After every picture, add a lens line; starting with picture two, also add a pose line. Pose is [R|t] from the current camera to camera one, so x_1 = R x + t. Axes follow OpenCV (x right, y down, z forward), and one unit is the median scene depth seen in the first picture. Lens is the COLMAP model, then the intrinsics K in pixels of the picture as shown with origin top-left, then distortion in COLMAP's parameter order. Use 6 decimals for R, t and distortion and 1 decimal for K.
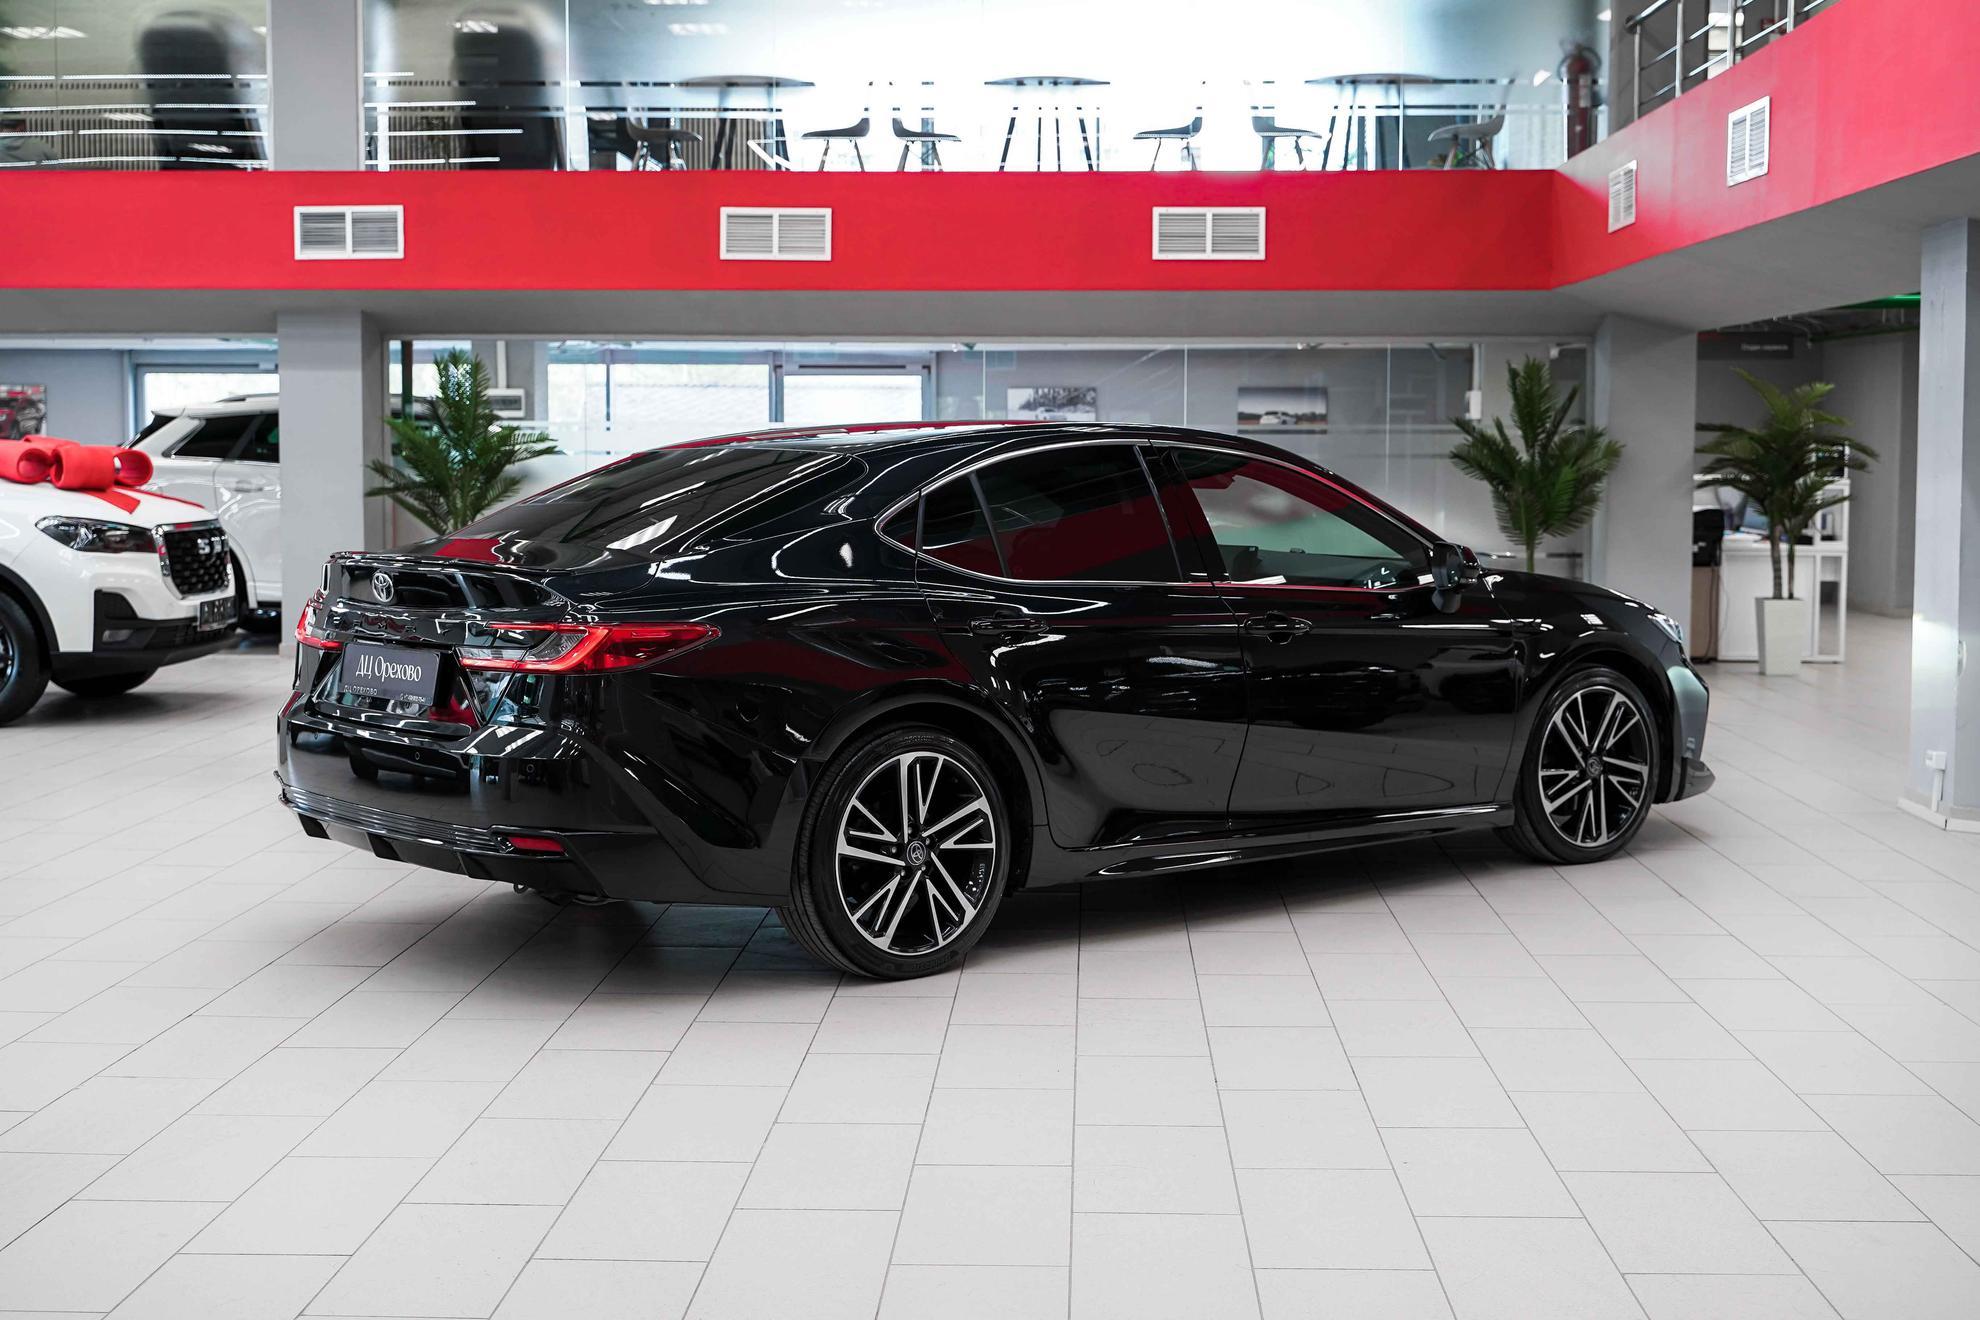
lens RADIAL K [[2455.9, 0, 992.4], [0, 2455.9, 654.4], [0, 0, 1]] dist [0.011930, -0.002533]
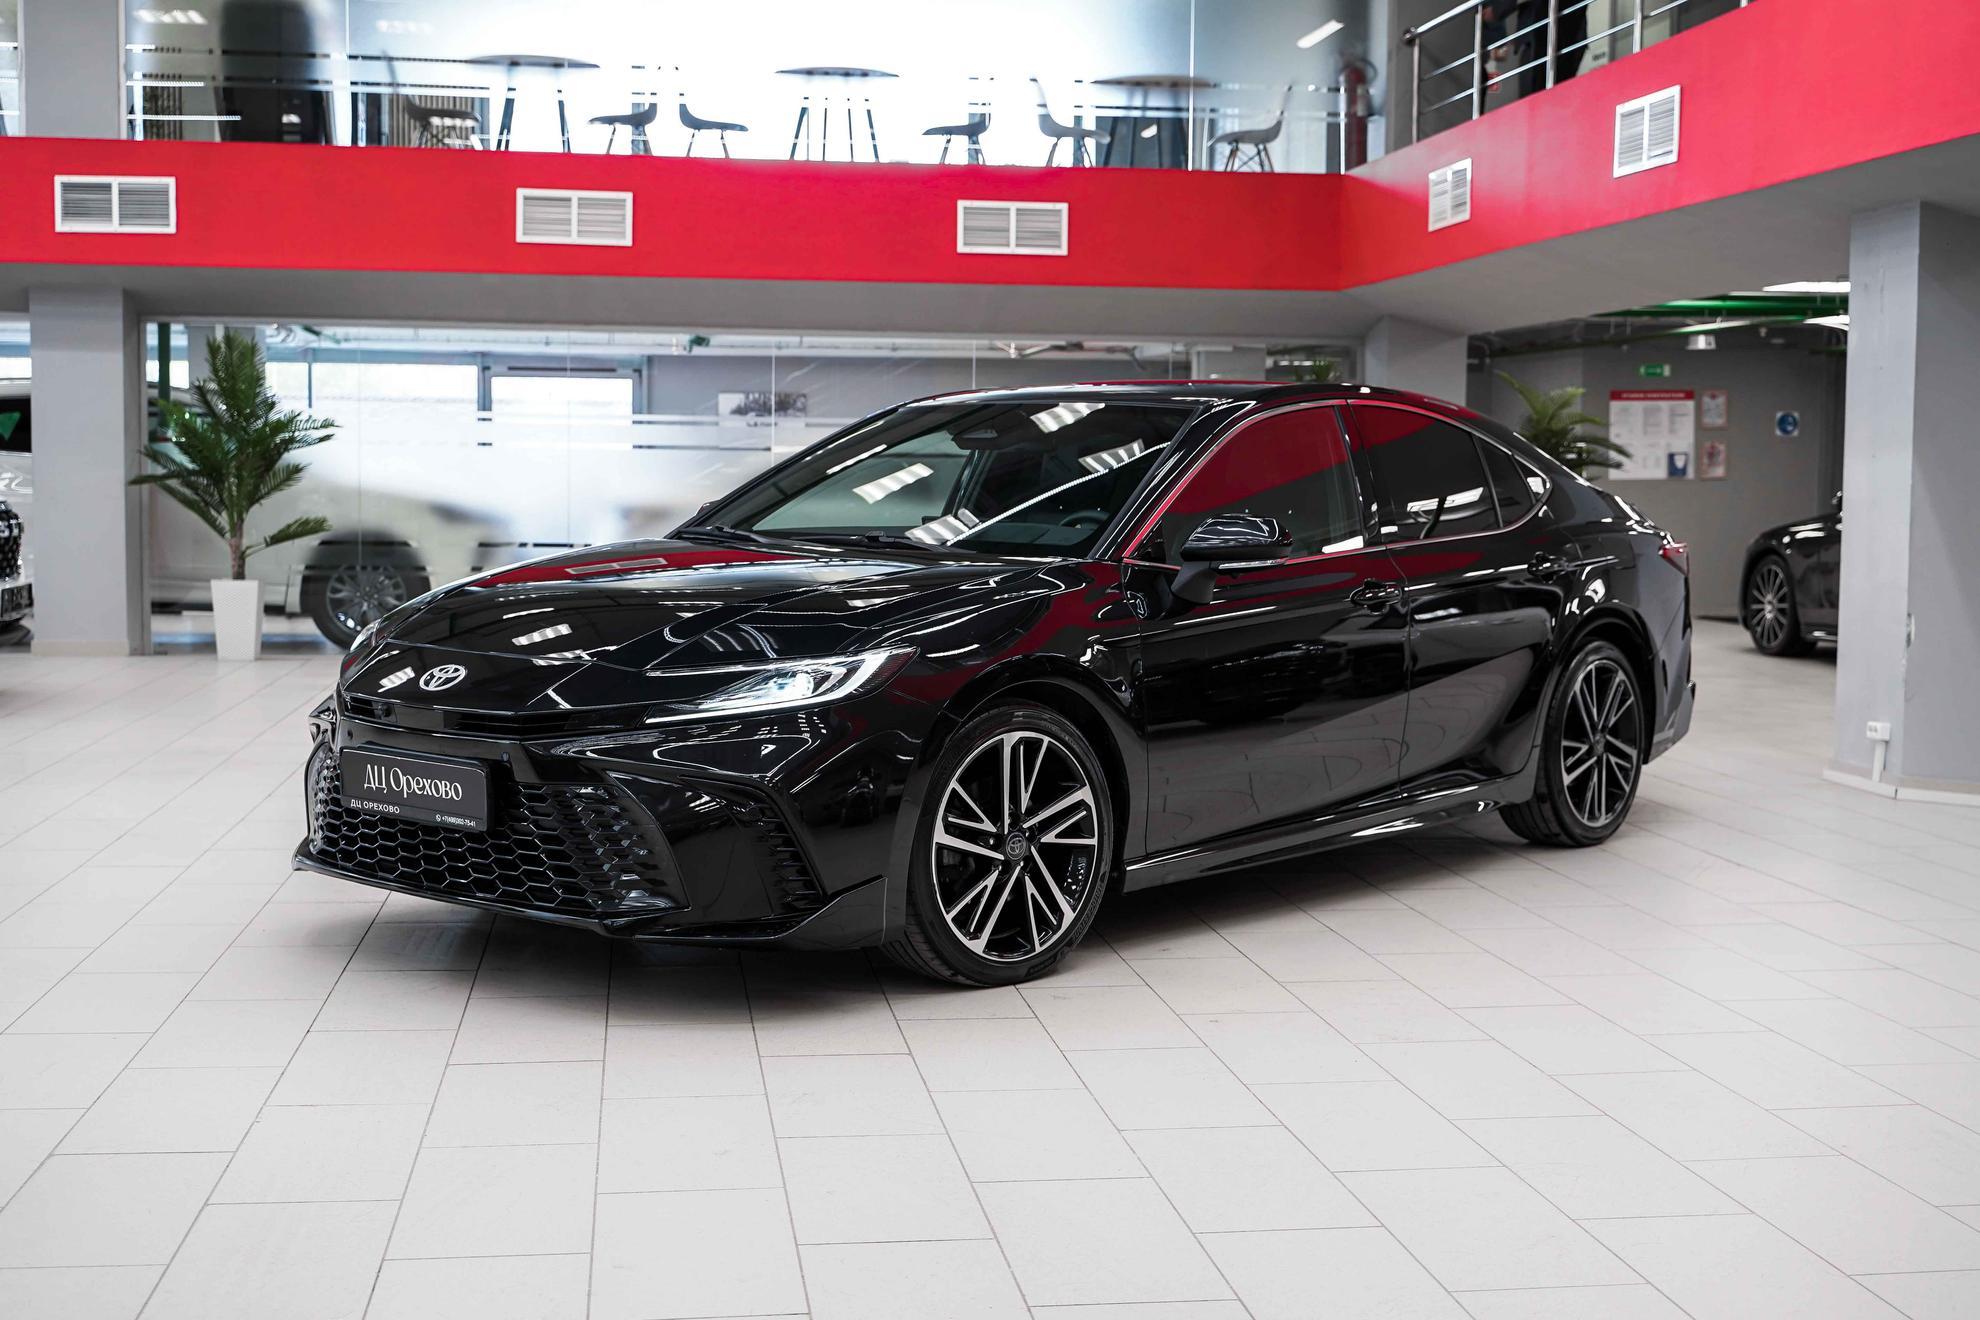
lens RADIAL K [[2345.2, 0, 982.6], [0, 2345.2, 665.3], [0, 0, 1]] dist [0.006009, -0.013865]
pose [[0.986195, -0.005919, 0.165484, -0.078824], [0.005991, 0.999982, 0.000062, 0.007066], [-0.165482, 0.000930, 0.986212, 0.052413]]
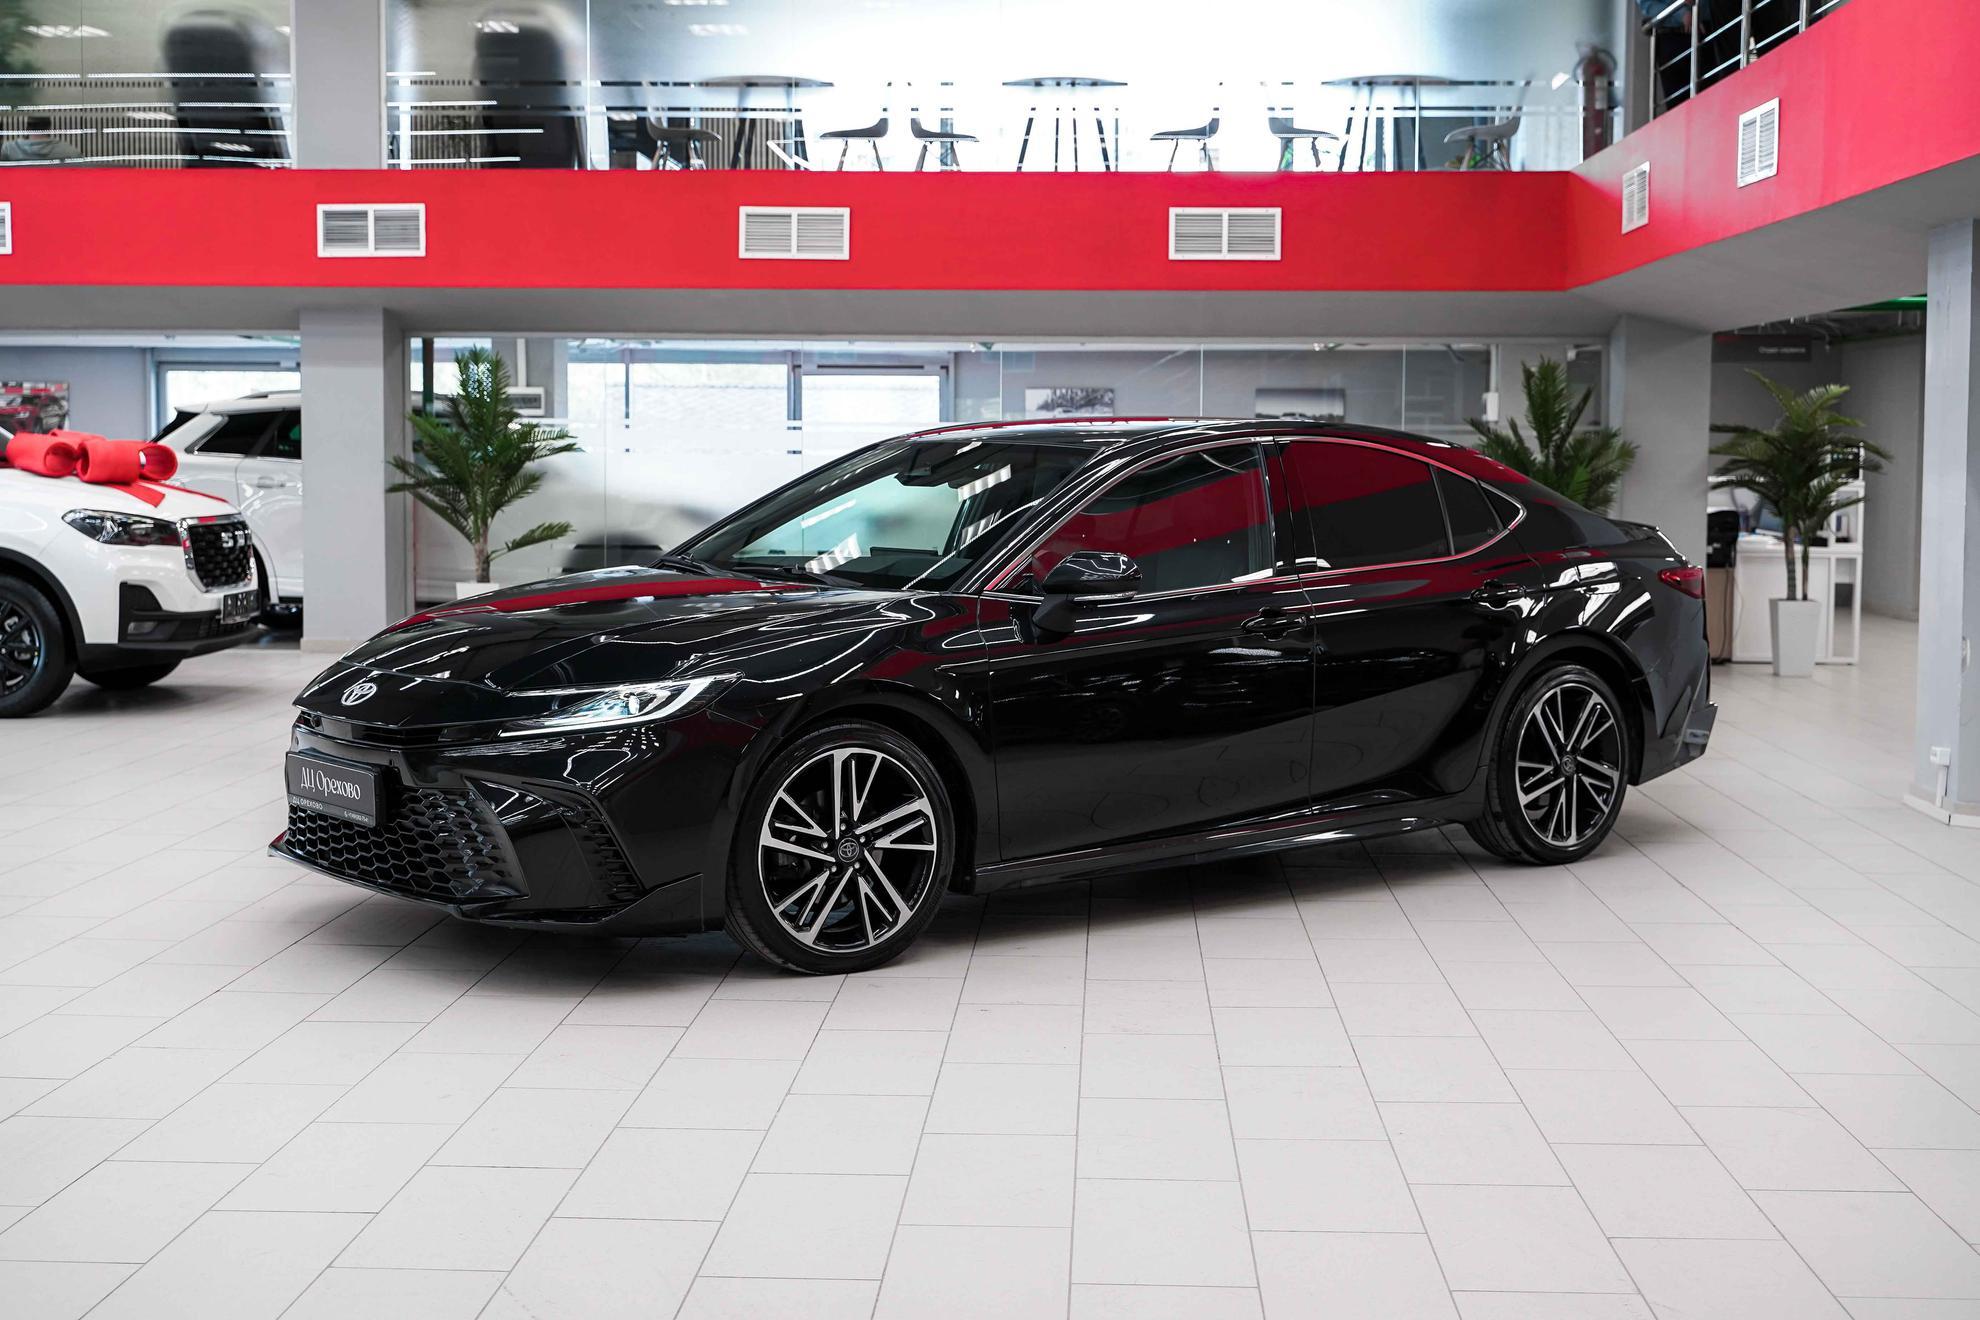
lens RADIAL K [[2463.9, 0, 990.0], [0, 2463.9, 660.0], [0, 0, 1]] dist [0.011010, 0.007528]
pose [[0.999955, 0.004245, -0.008499, 0.001240], [-0.004237, 0.999991, 0.000971, 0.002318], [0.008503, -0.000935, 0.999963, -0.008722]]
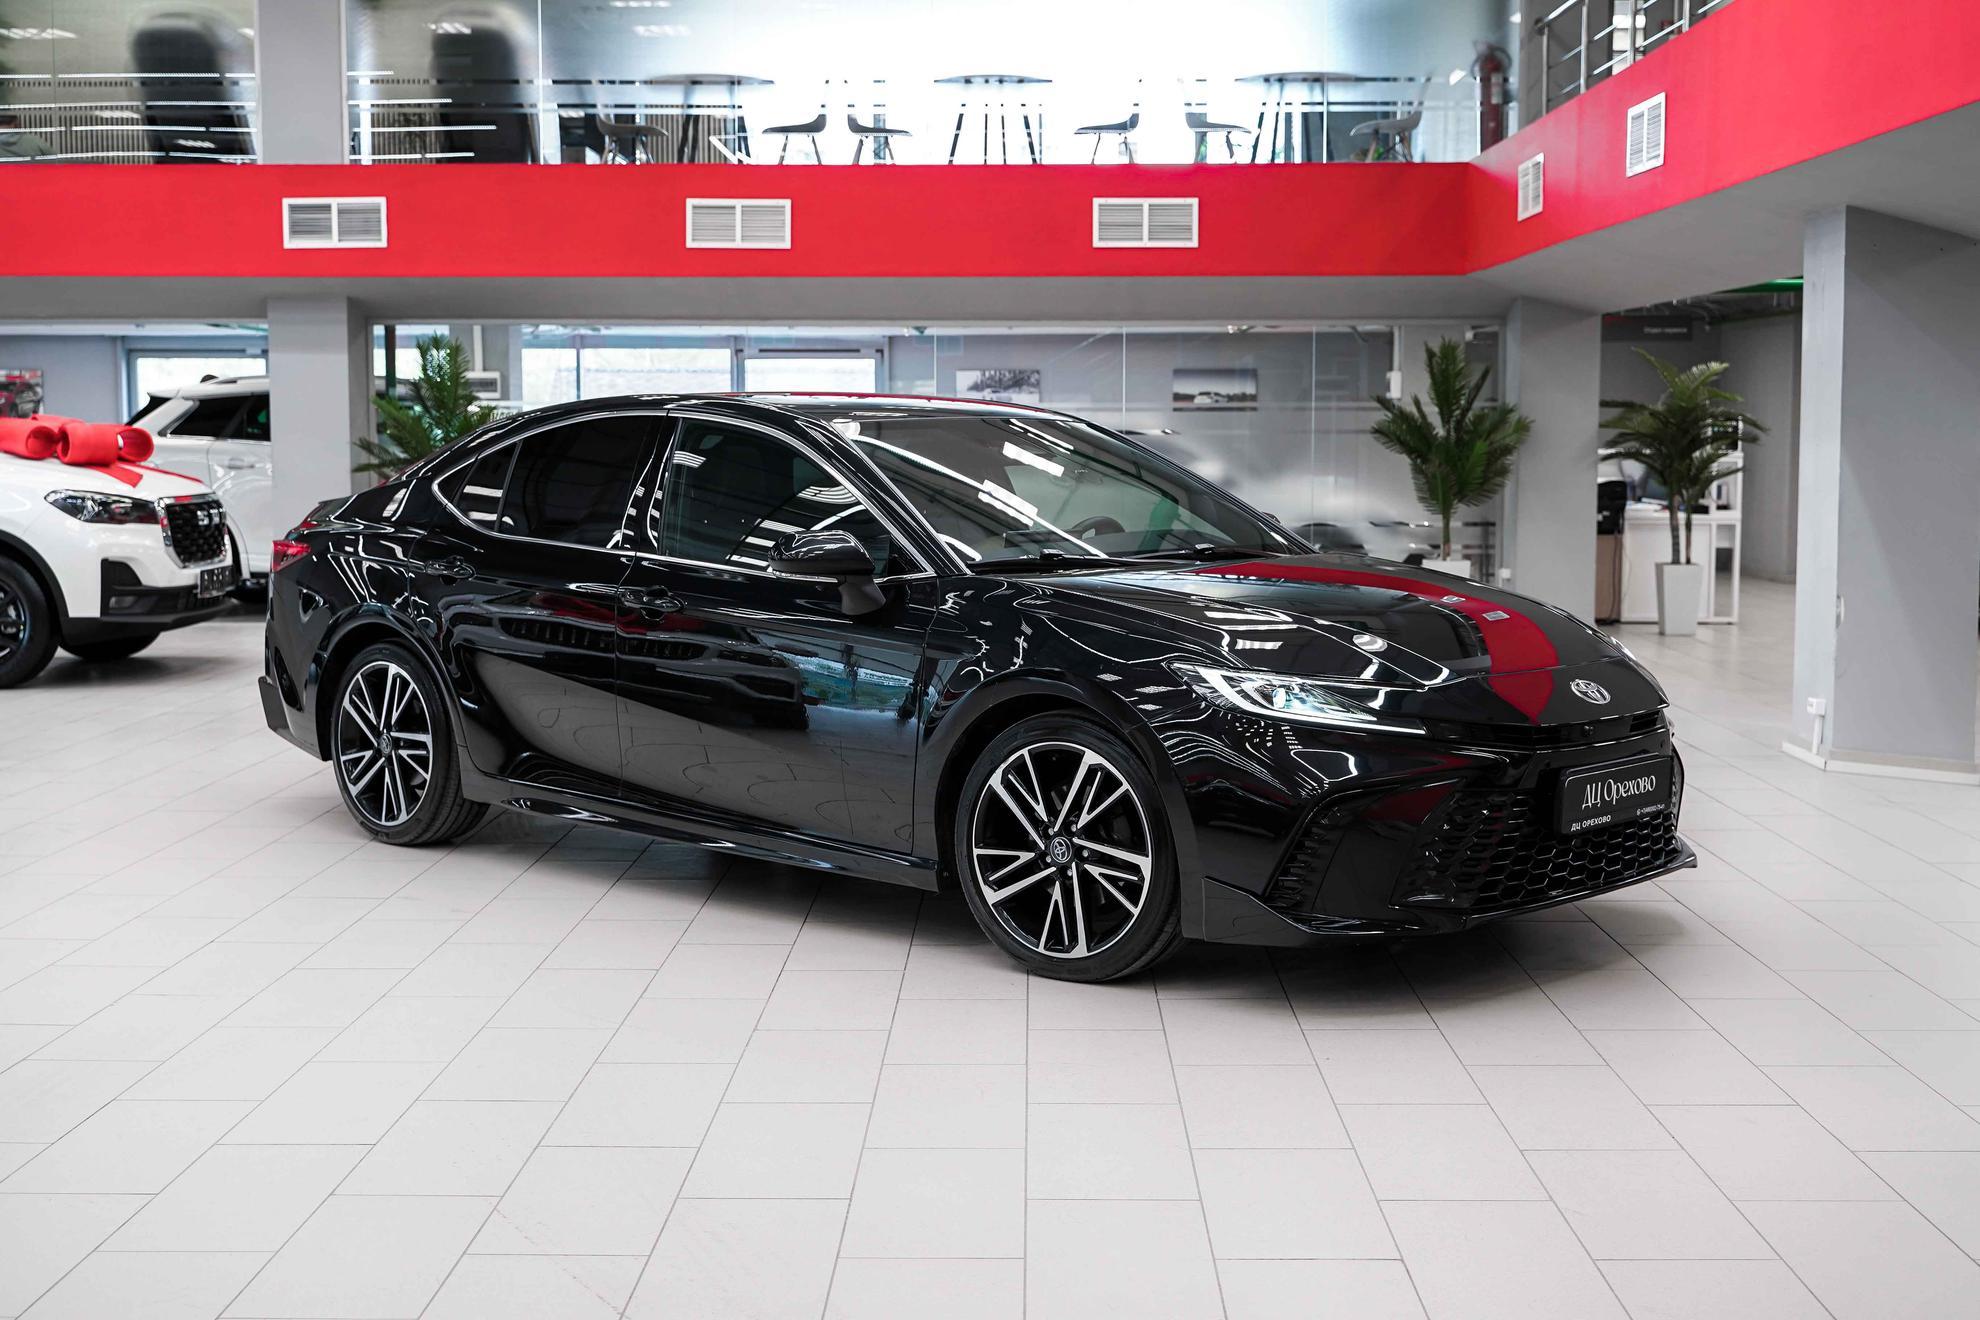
lens RADIAL K [[2327.9, 0, 984.5], [0, 2327.9, 664.7], [0, 0, 1]] dist [0.008581, 0.009516]
pose [[0.999818, -0.004806, 0.018452, -0.001231], [0.004499, 0.999851, 0.016688, 0.003091], [-0.018530, -0.016602, 0.999690, -0.011464]]
